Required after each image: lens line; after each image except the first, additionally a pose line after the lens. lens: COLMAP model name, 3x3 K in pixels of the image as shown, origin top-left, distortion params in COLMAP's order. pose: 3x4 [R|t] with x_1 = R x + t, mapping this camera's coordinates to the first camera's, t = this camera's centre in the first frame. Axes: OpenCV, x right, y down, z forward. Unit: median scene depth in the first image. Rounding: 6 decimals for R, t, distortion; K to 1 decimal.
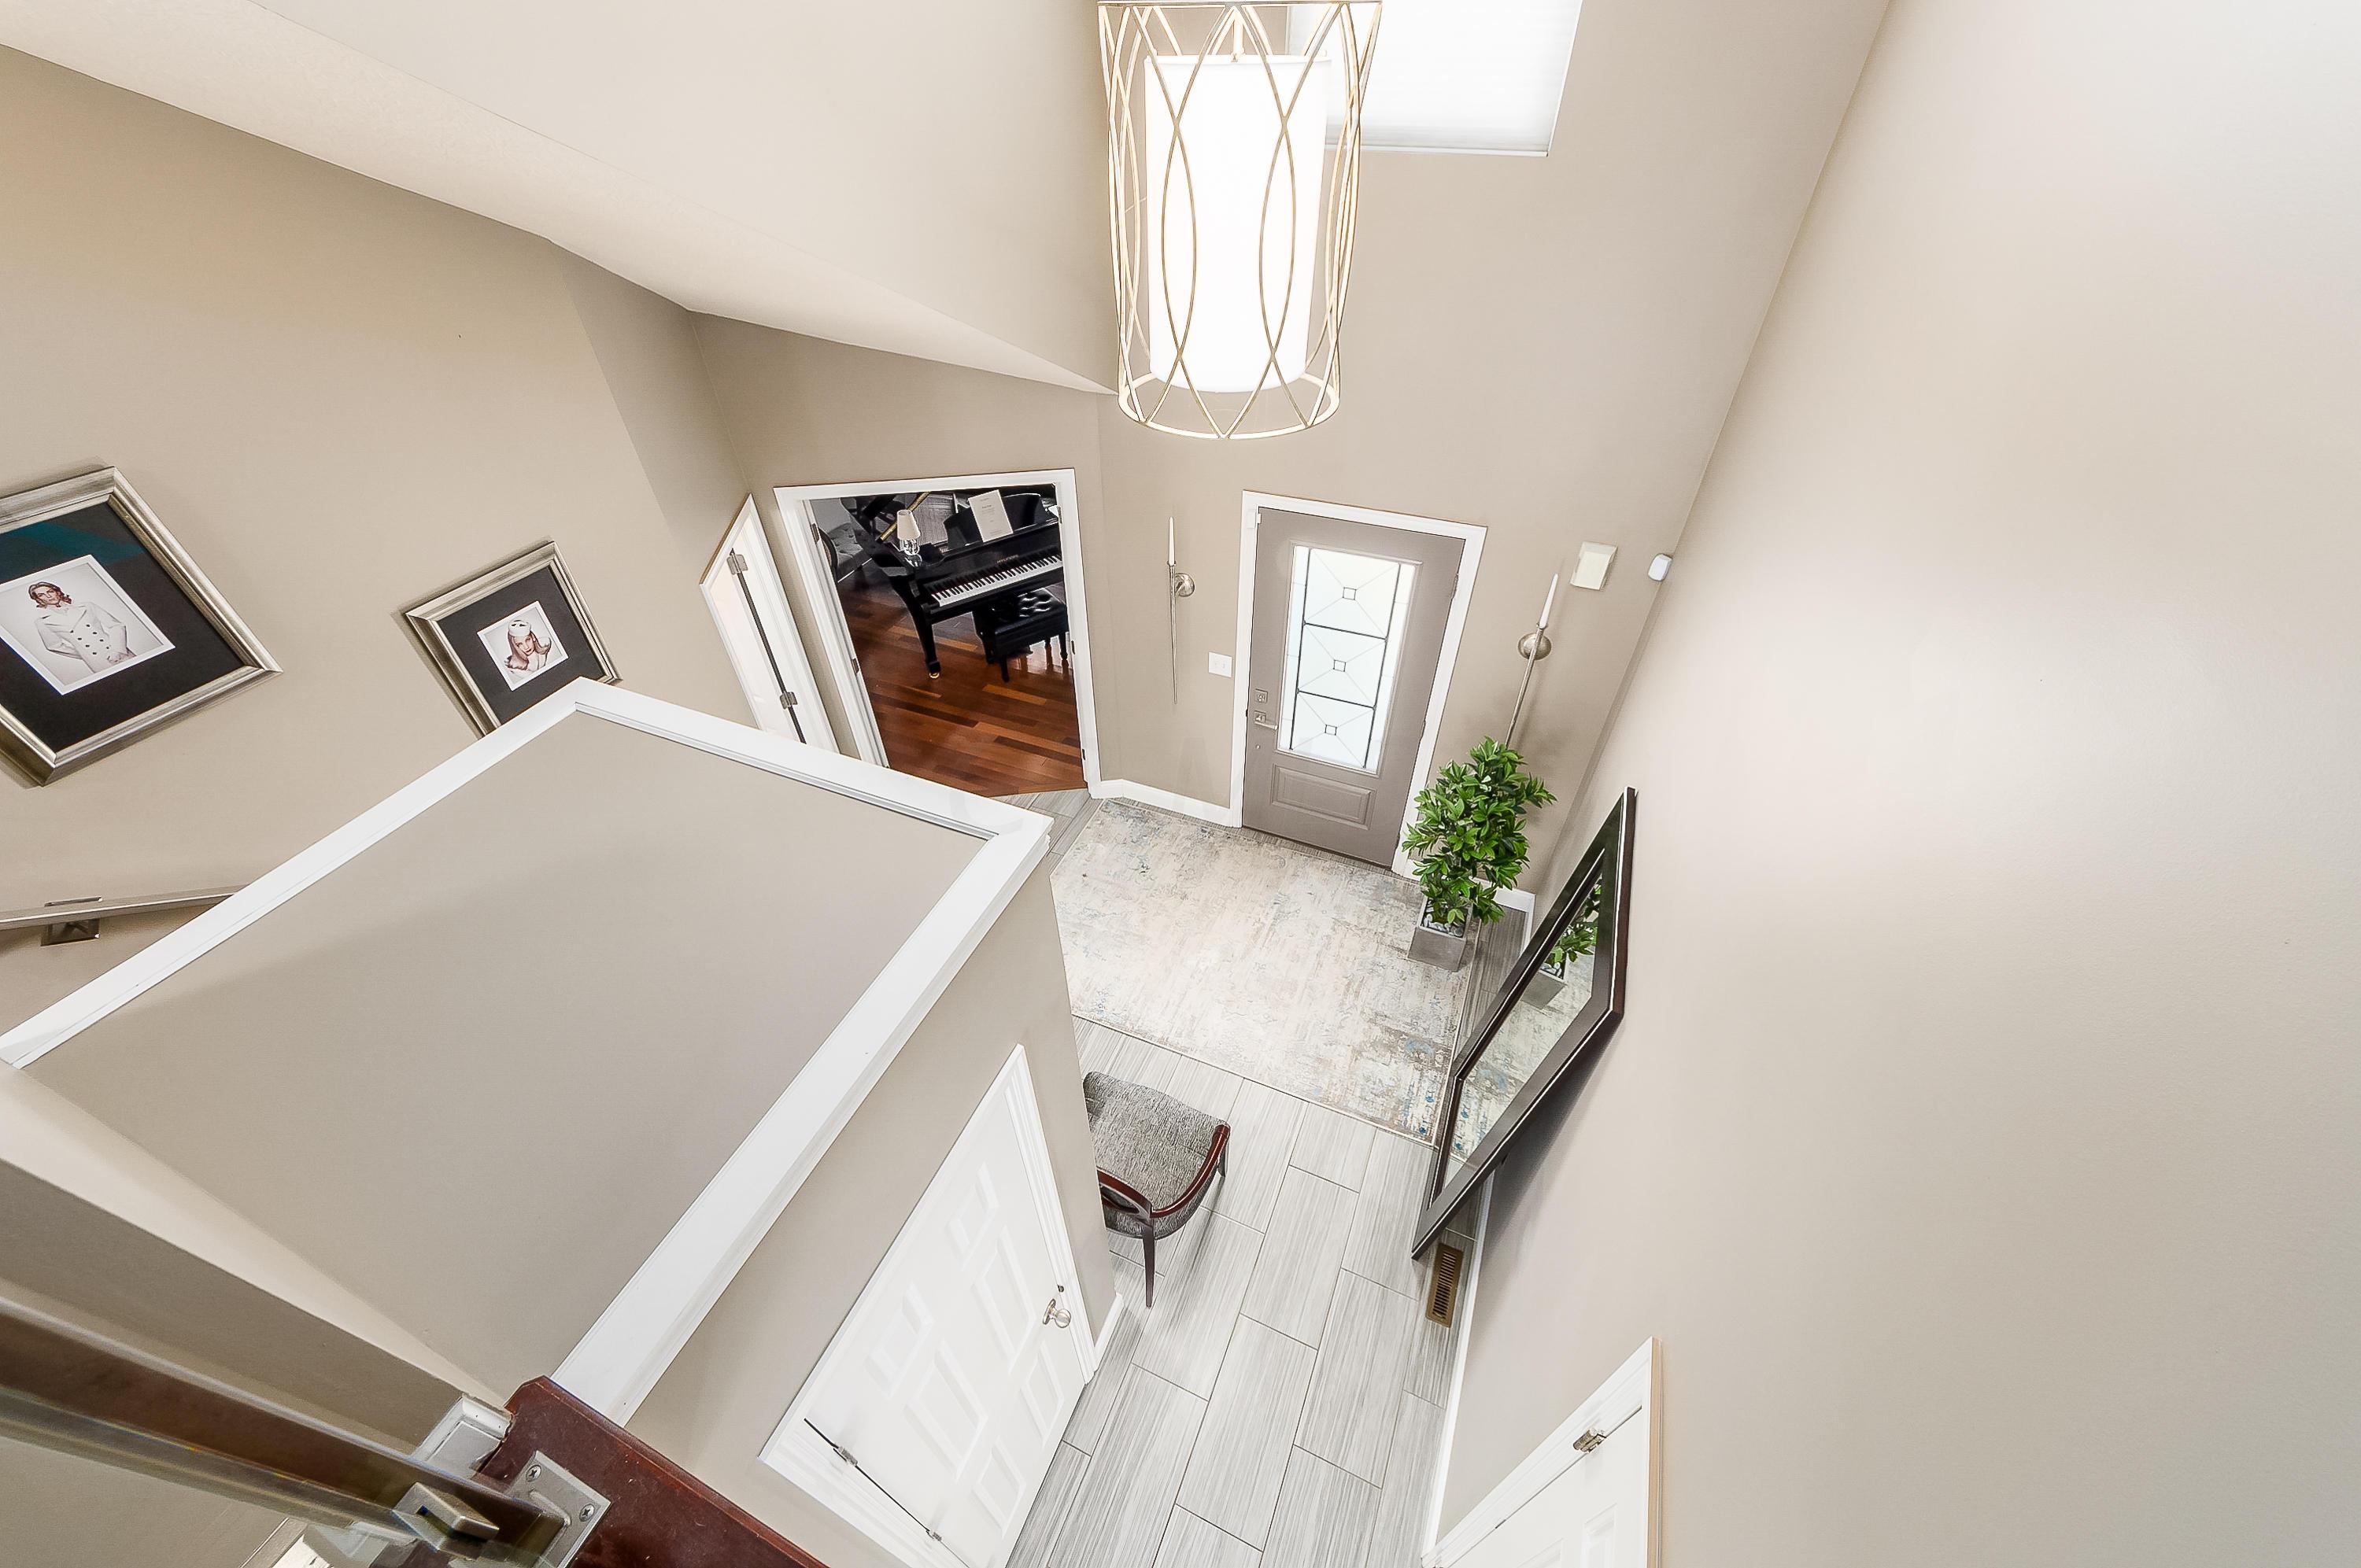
lens RADIAL K [[870.0, 0, 1180.6], [0, 870.0, 775.3], [0, 0, 1]] dist [0.000027, 0.000008]
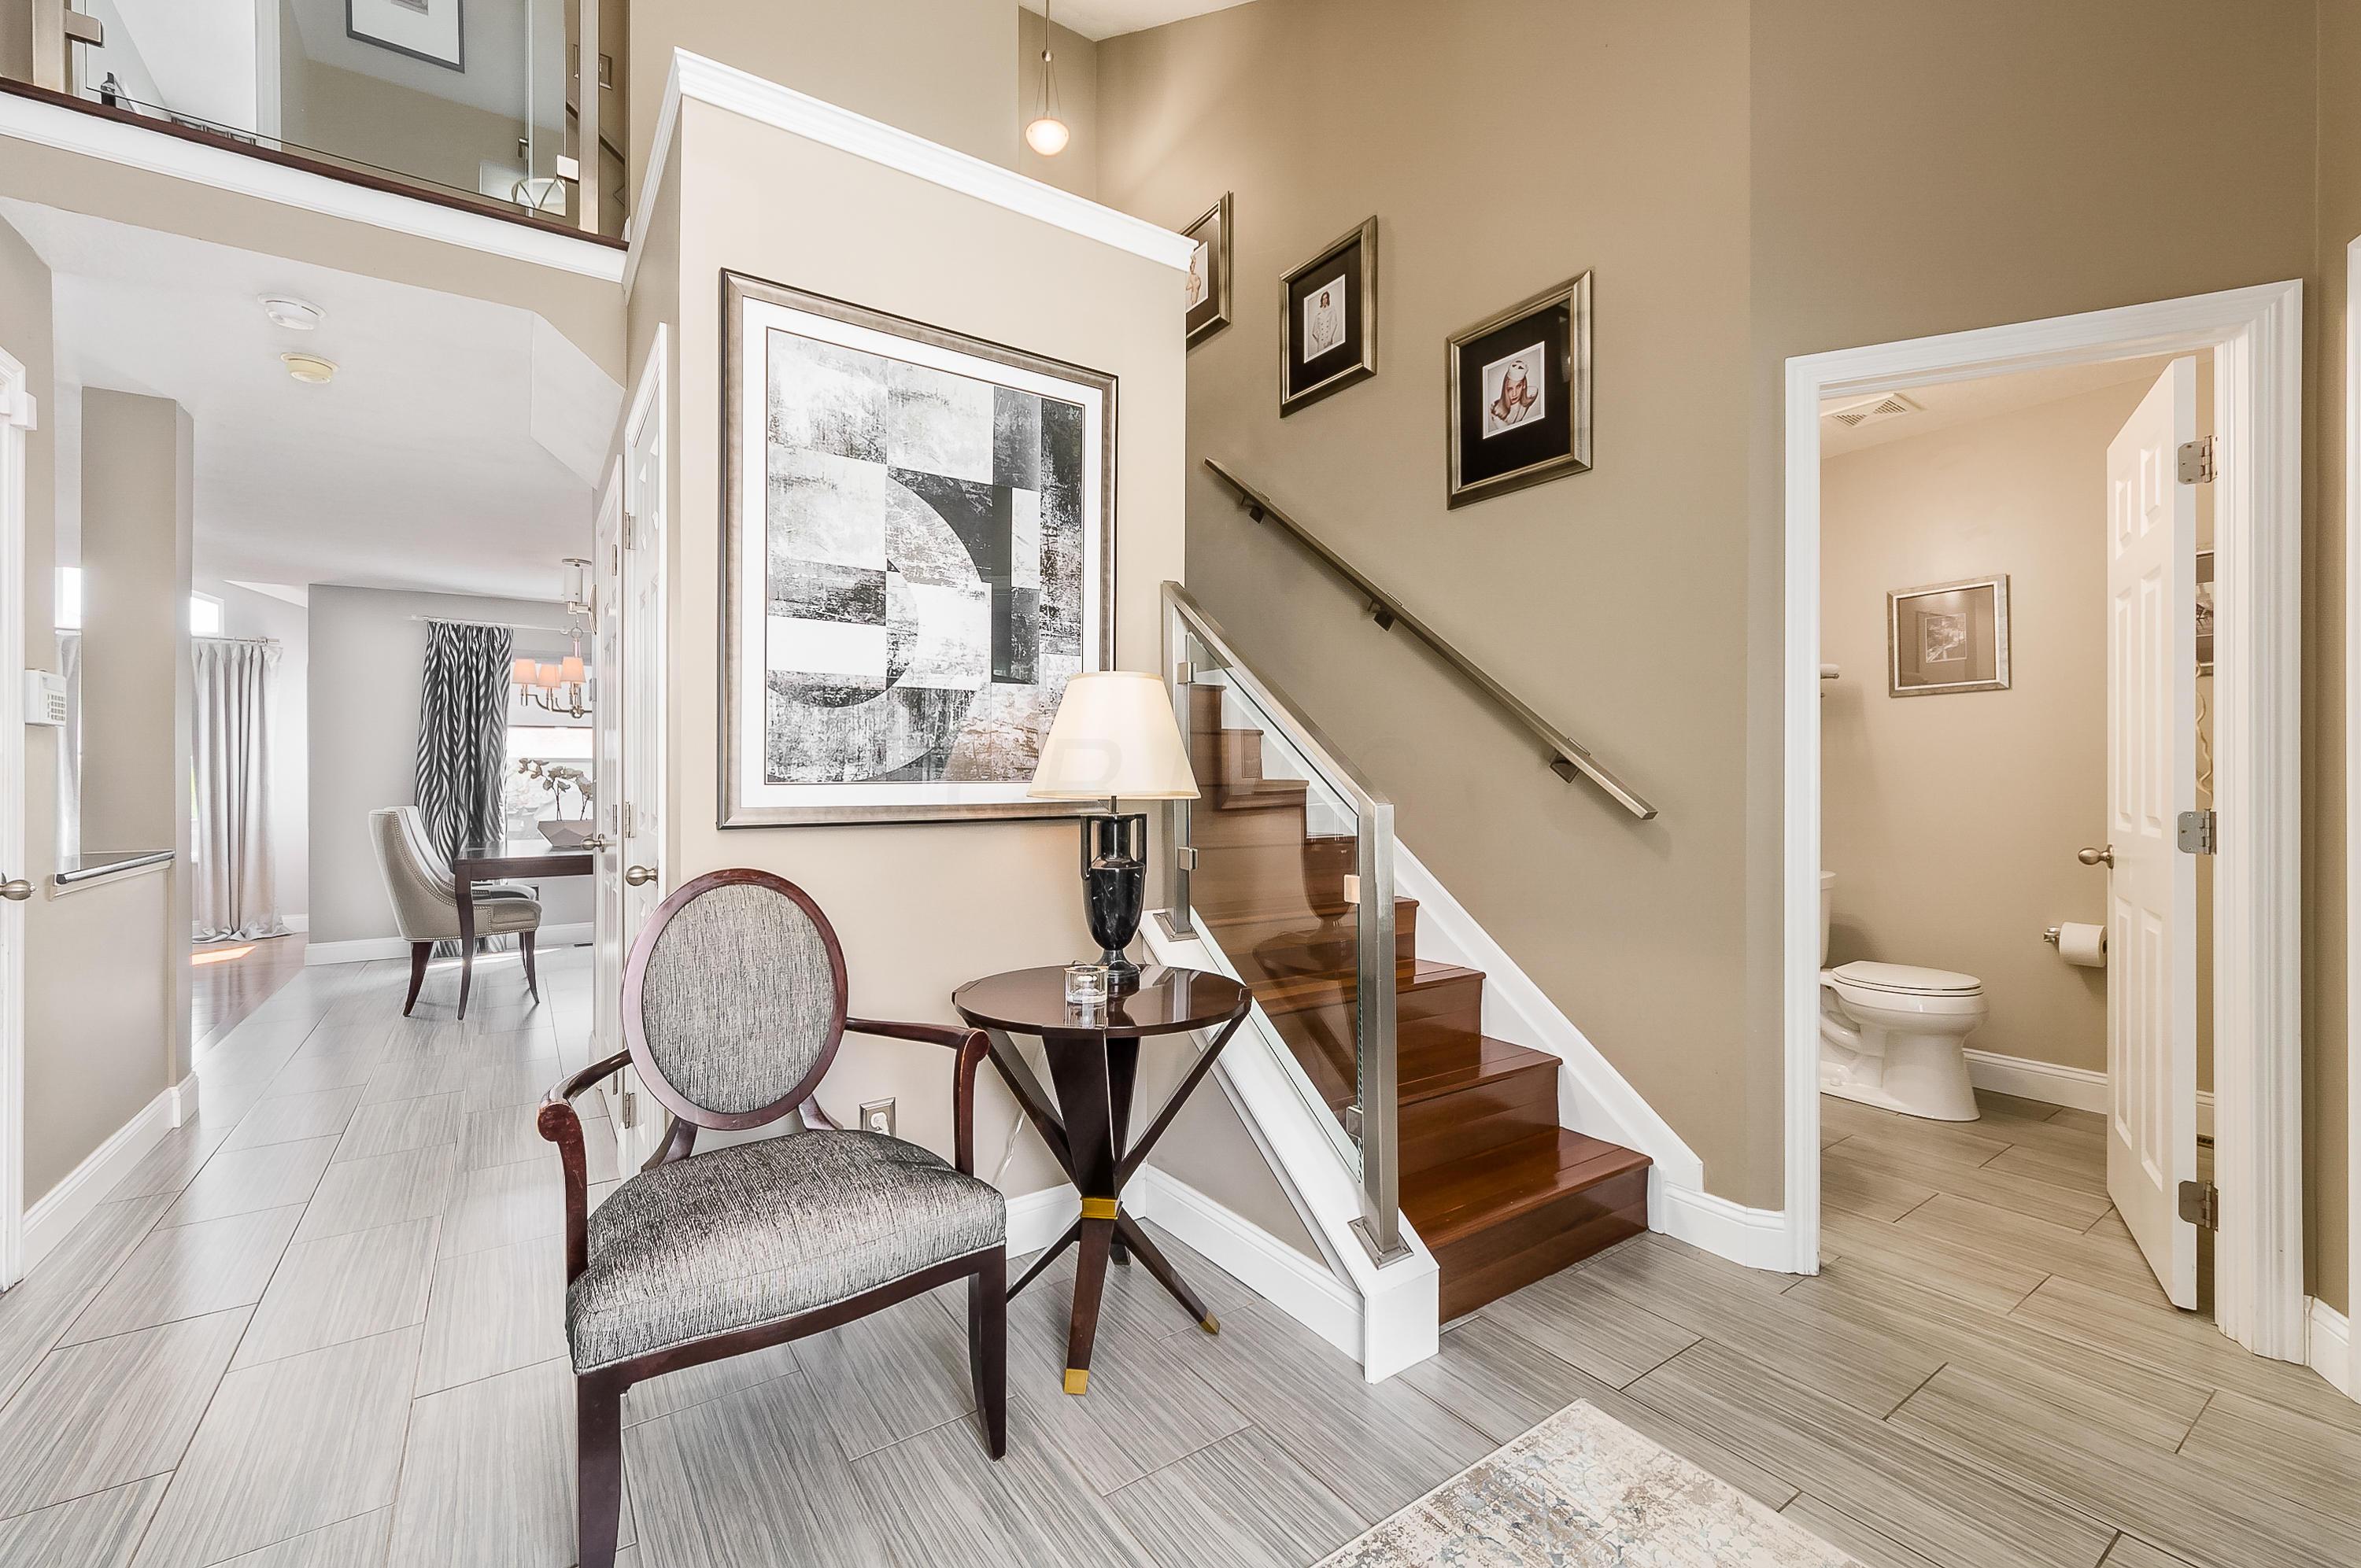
lens RADIAL K [[974.7, 0, 1170.0], [0, 974.7, 792.8], [0, 0, 1]] dist [0.000930, 0.000096]
pose [[-0.543496, 0.013932, -0.839296, 0.180895], [-0.546781, 0.752766, 0.366571, -0.006021], [0.636900, 0.658141, -0.401507, 0.859057]]
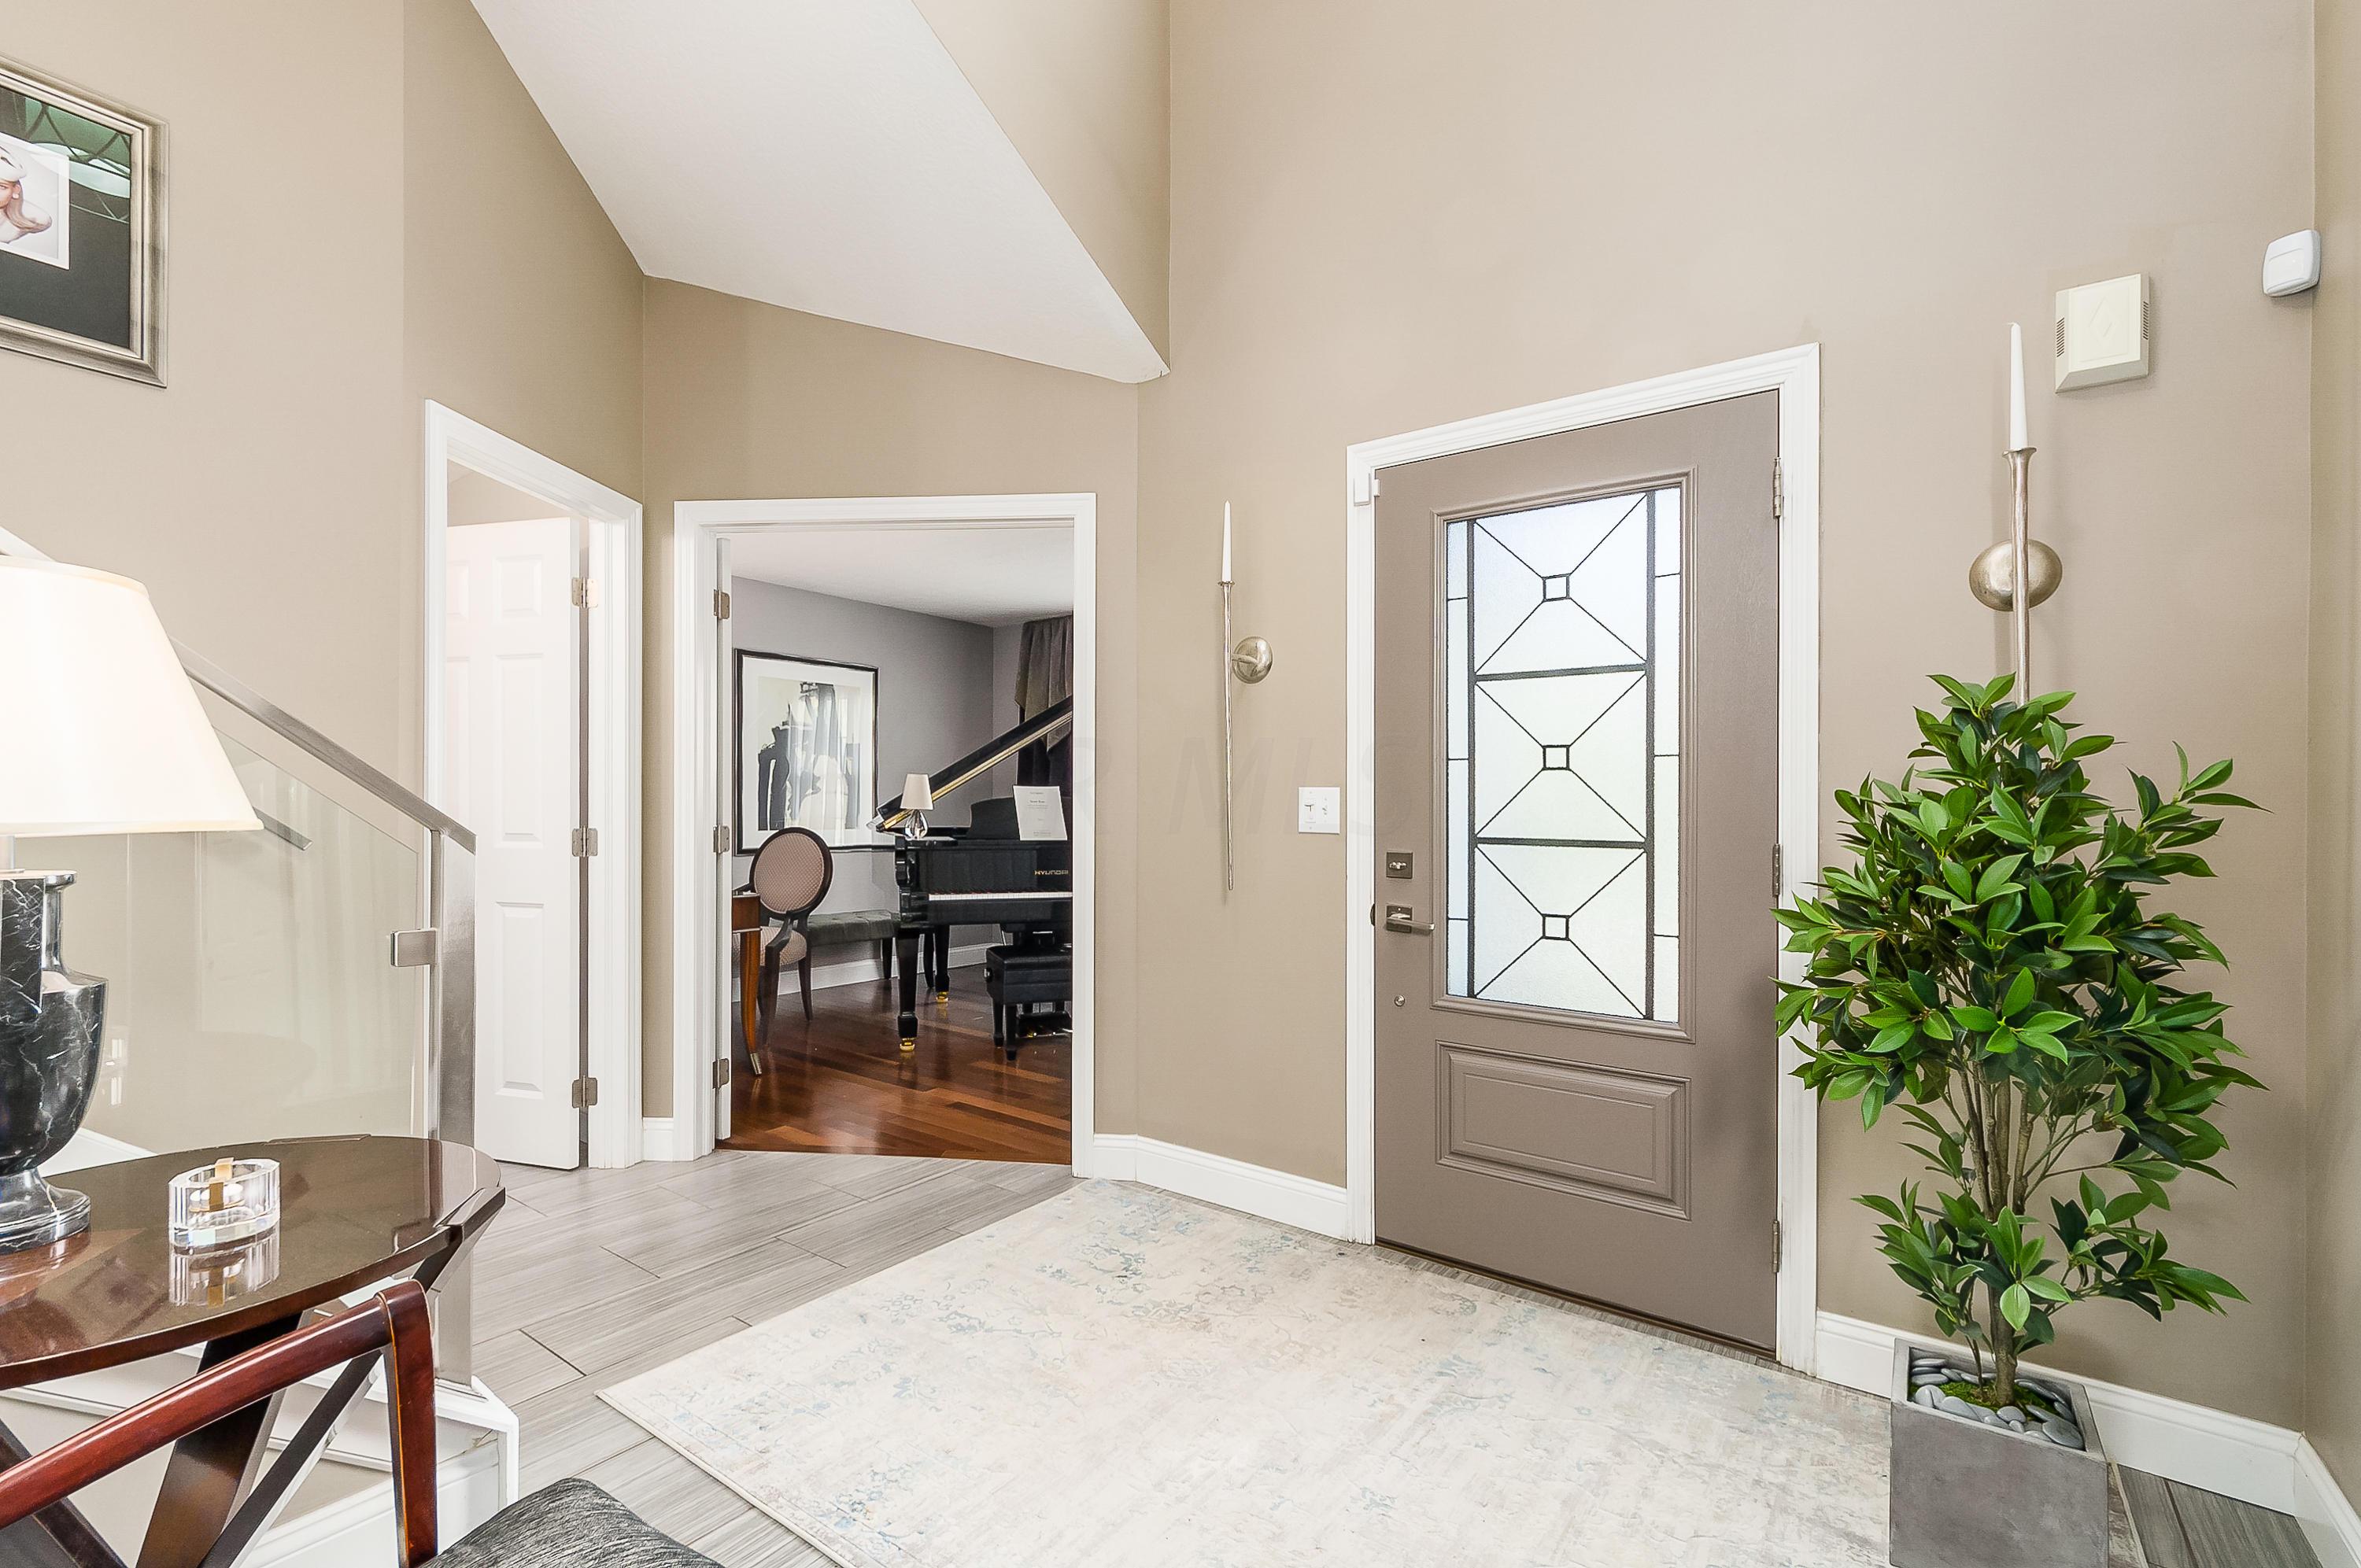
lens RADIAL K [[1025.3, 0, 1171.8], [0, 1025.3, 809.9], [0, 0, 1]] dist [-0.001860, -0.000639]
pose [[0.972304, 0.009671, -0.233521, 0.102283], [-0.160558, 0.753704, -0.637299, 0.275985], [0.169842, 0.657142, 0.734382, 0.534757]]
